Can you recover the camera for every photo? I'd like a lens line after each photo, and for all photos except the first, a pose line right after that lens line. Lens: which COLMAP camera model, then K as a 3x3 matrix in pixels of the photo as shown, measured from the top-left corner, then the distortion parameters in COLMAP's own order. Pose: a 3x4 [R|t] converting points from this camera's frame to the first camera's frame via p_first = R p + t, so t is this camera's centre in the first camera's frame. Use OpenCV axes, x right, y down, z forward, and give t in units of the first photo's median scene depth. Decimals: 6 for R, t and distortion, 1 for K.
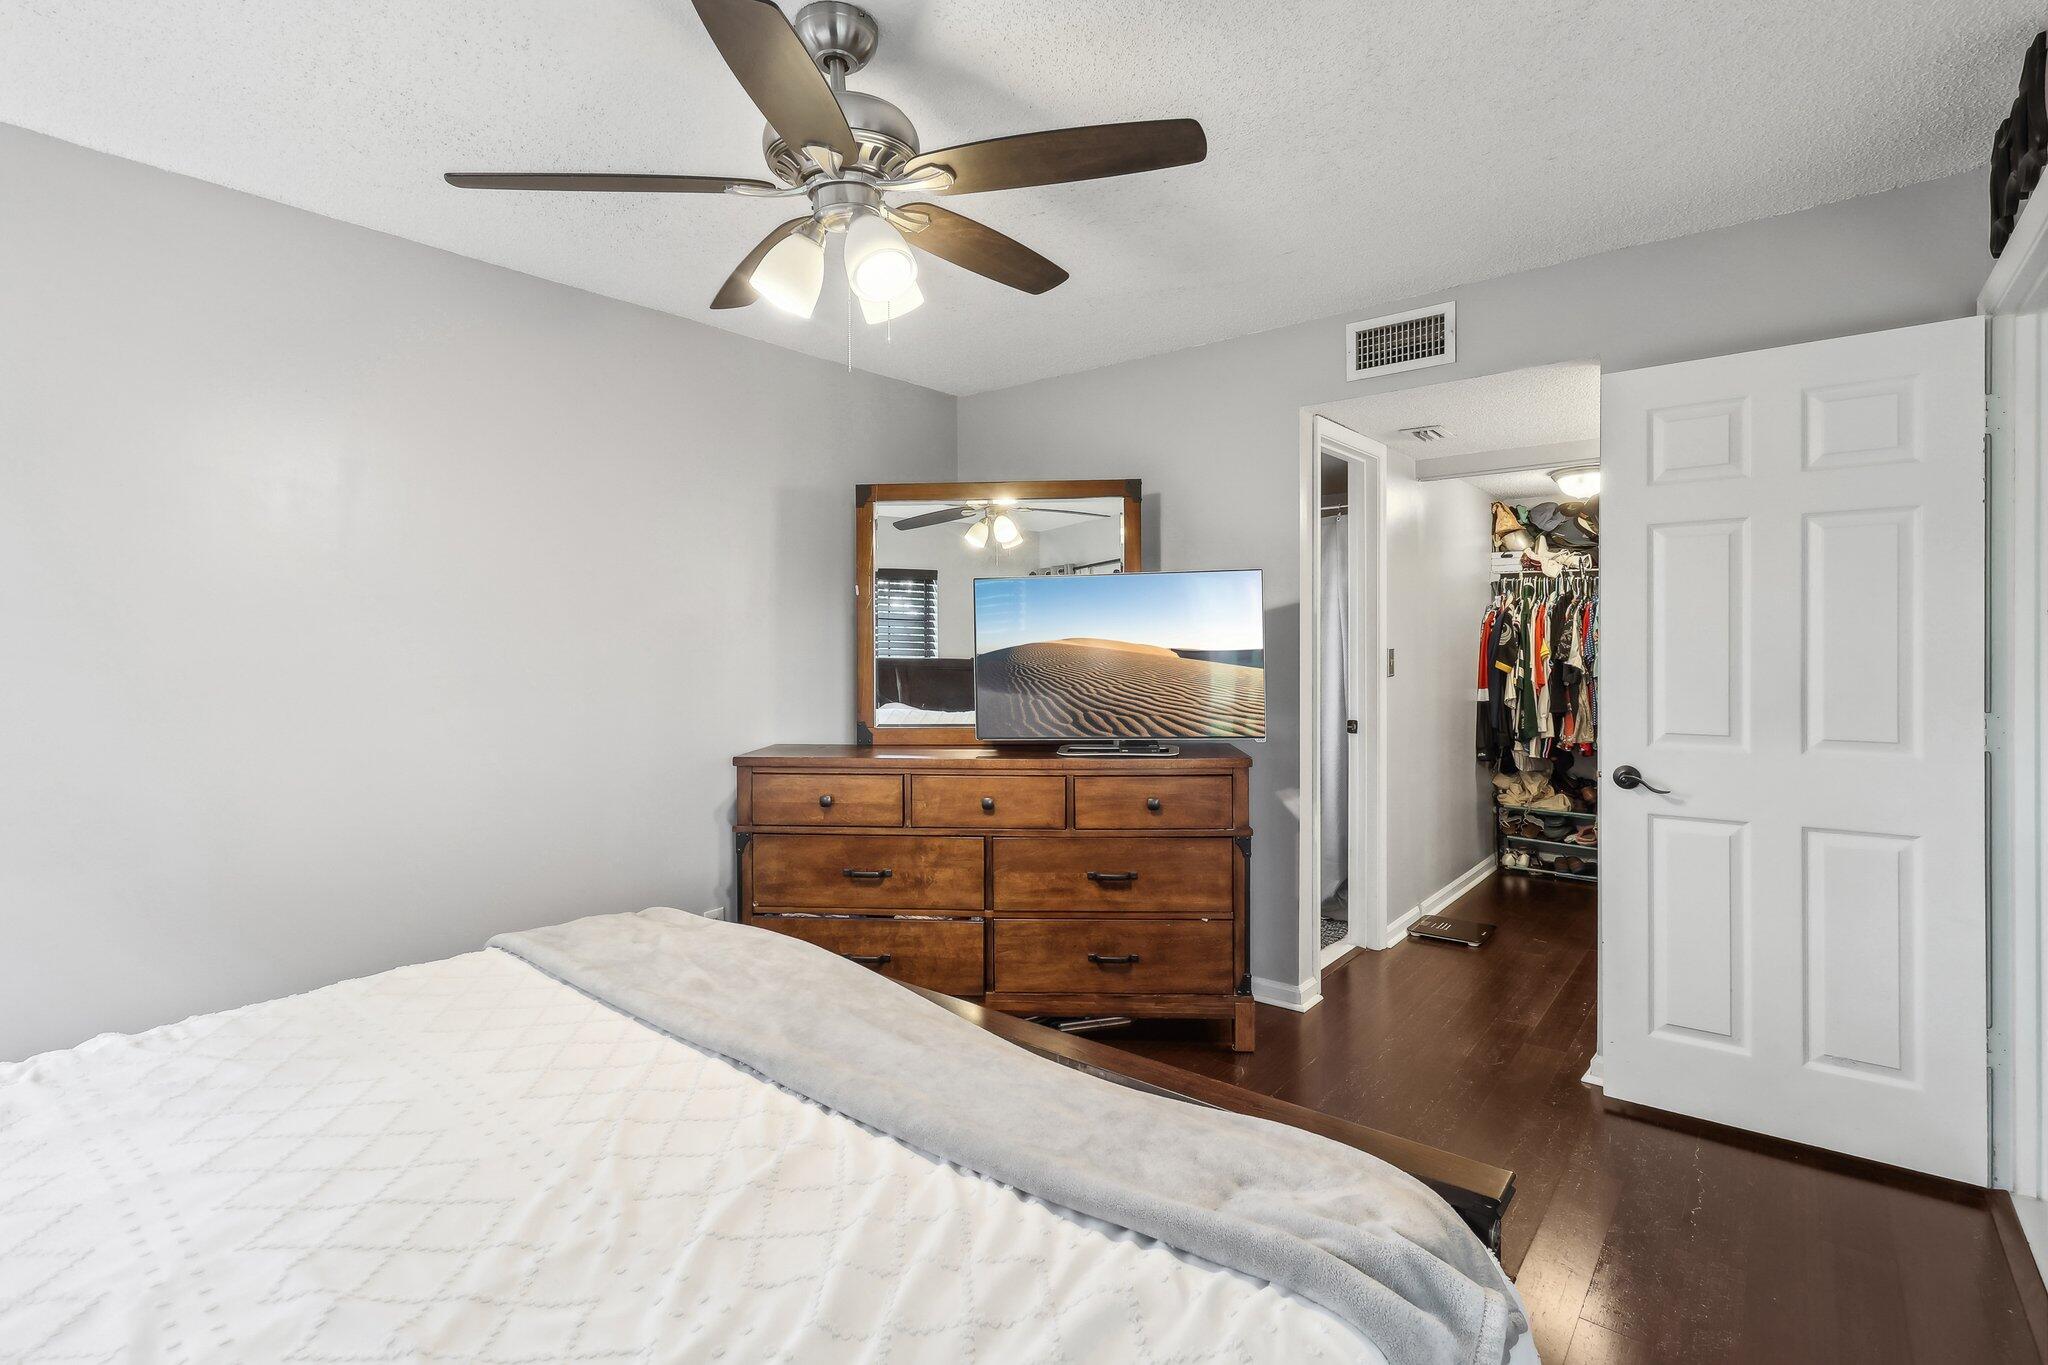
lens RADIAL K [[977.7, 0, 1027.5], [0, 977.7, 658.3], [0, 0, 1]] dist [0.002693, 0.000179]
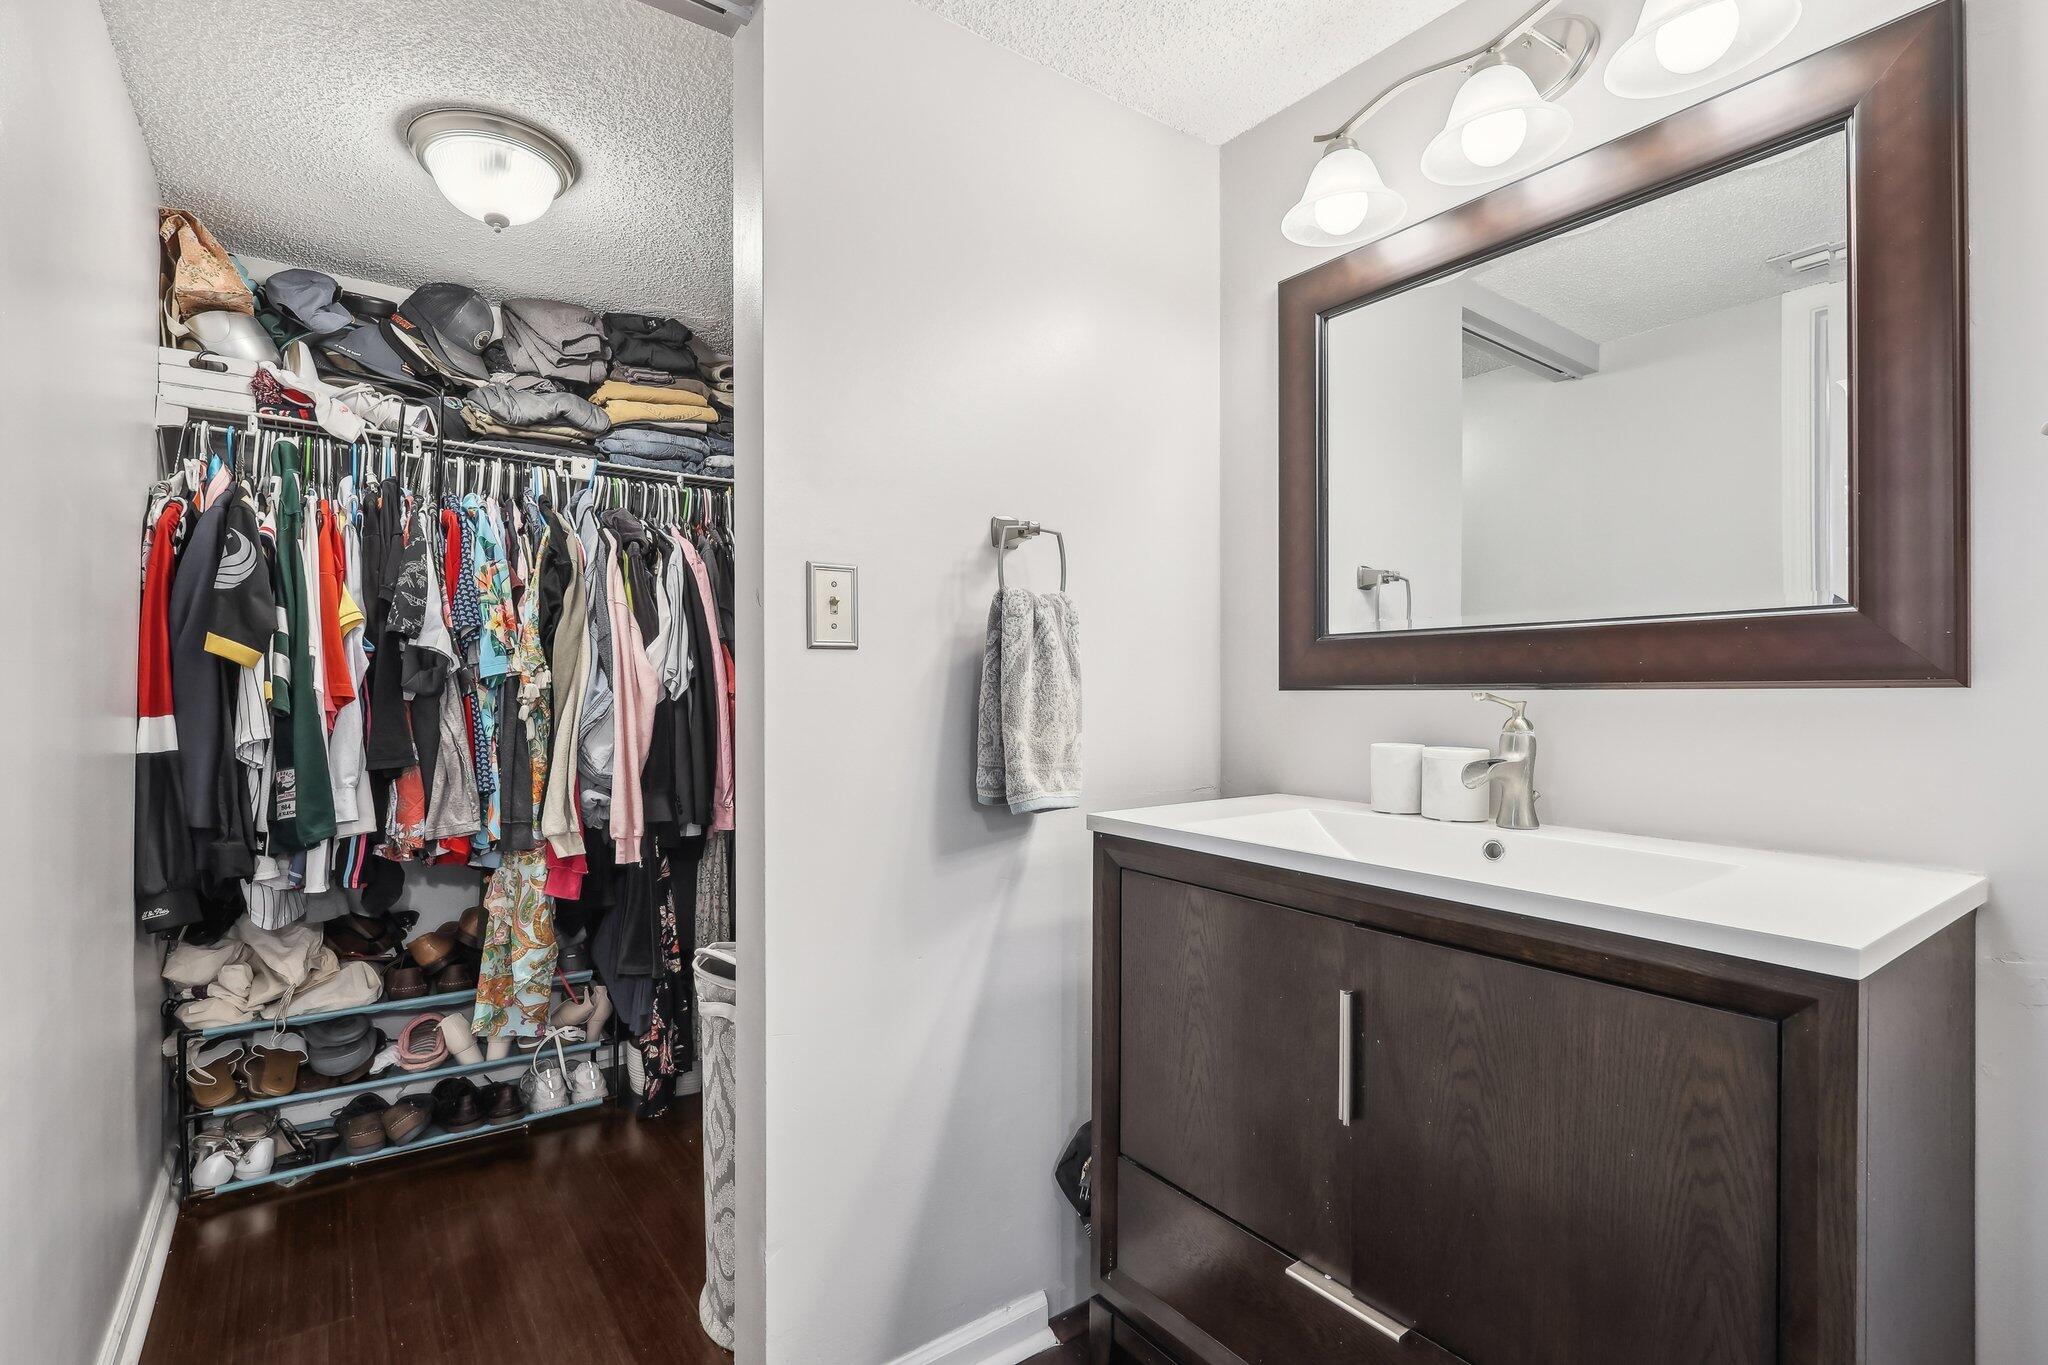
lens RADIAL K [[966.8, 0, 1013.2], [0, 966.8, 679.2], [0, 0, 1]] dist [0.000993, 0.000026]
pose [[0.276212, 0.010395, 0.961040, 0.230703], [0.017251, 0.999727, -0.015771, 0.029397], [-0.960942, 0.020935, 0.275958, 0.635543]]
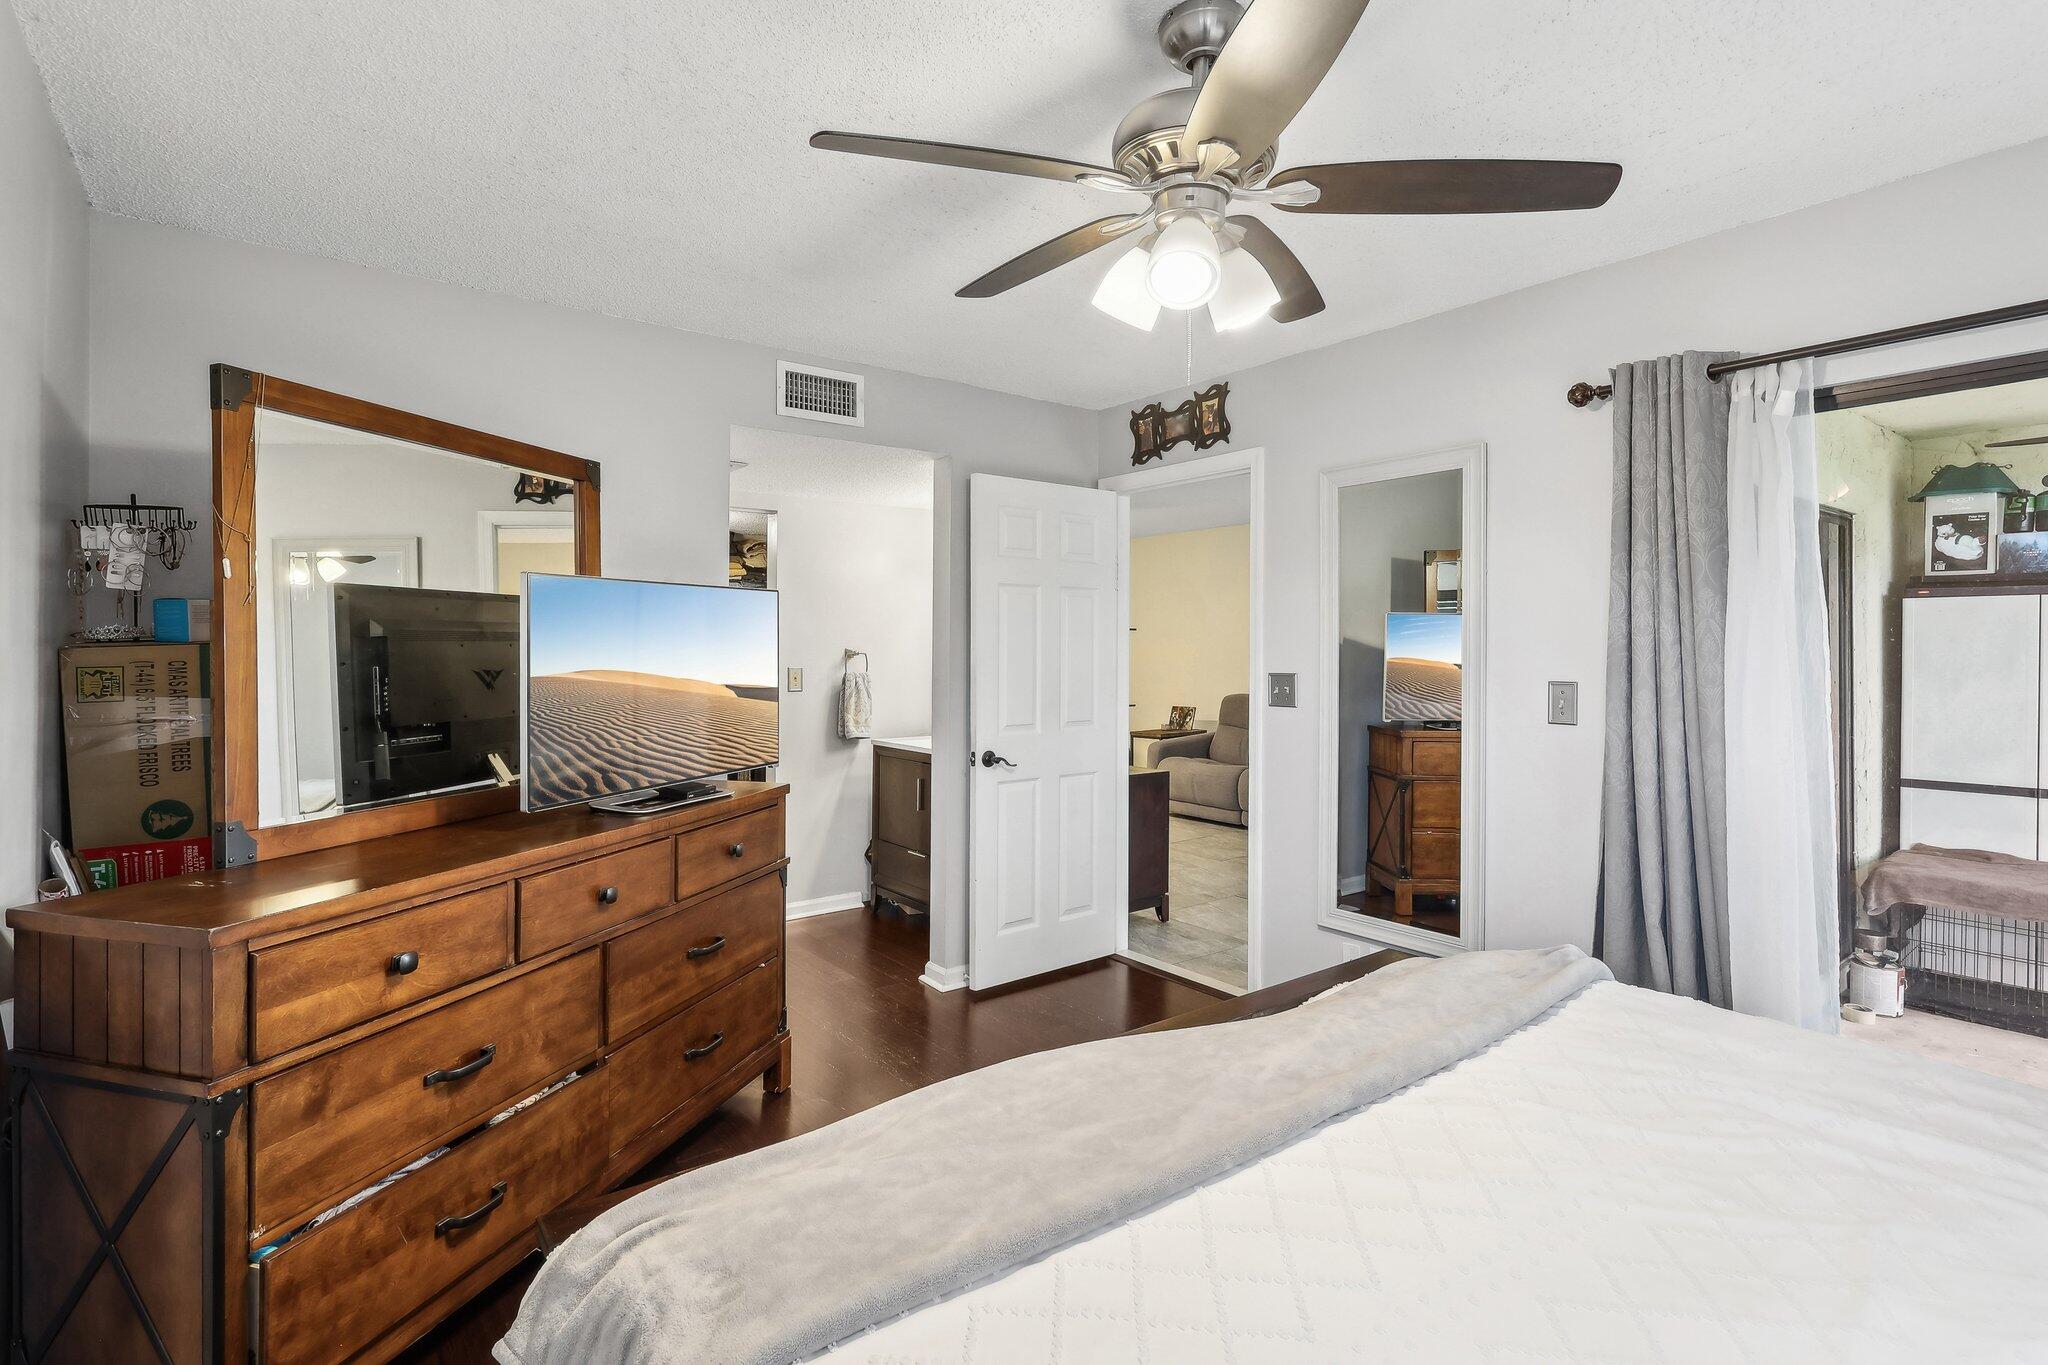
lens RADIAL K [[953.0, 0, 1018.3], [0, 953.0, 666.8], [0, 0, 1]] dist [0.000219, -0.000332]
pose [[0.247906, -0.008010, 0.968751, -0.371955], [0.015839, 0.999866, 0.004215, -0.009089], [-0.968655, 0.014299, 0.247999, 0.314968]]
